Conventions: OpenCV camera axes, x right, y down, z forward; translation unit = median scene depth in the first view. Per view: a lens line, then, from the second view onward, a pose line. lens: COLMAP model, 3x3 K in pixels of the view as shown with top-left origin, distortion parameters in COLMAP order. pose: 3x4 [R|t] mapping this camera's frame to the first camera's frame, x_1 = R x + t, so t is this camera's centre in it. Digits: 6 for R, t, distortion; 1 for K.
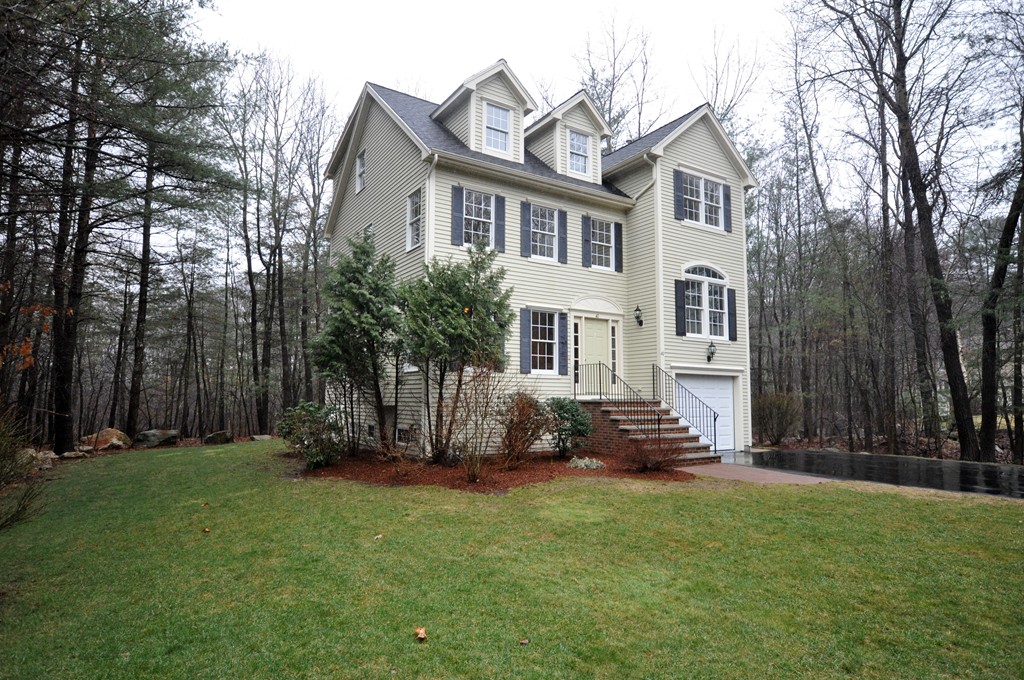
lens RADIAL K [[563.5, 0, 511.9], [0, 563.5, 350.8], [0, 0, 1]] dist [0.000672, 0.001436]
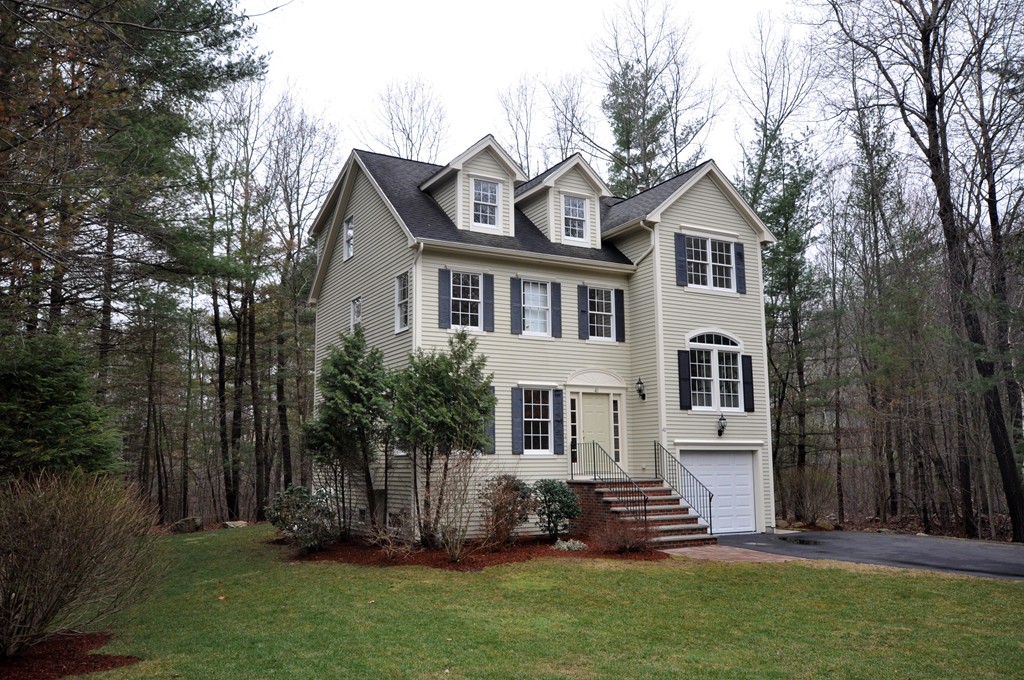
lens RADIAL K [[810.9, 0, 512.9], [0, 810.9, 356.4], [0, 0, 1]] dist [0.006721, 0.001376]
pose [[0.997915, -0.023312, -0.060183, 0.099370], [0.020441, 0.998644, -0.047881, -0.059285], [0.061218, 0.046550, 0.997038, -0.389409]]
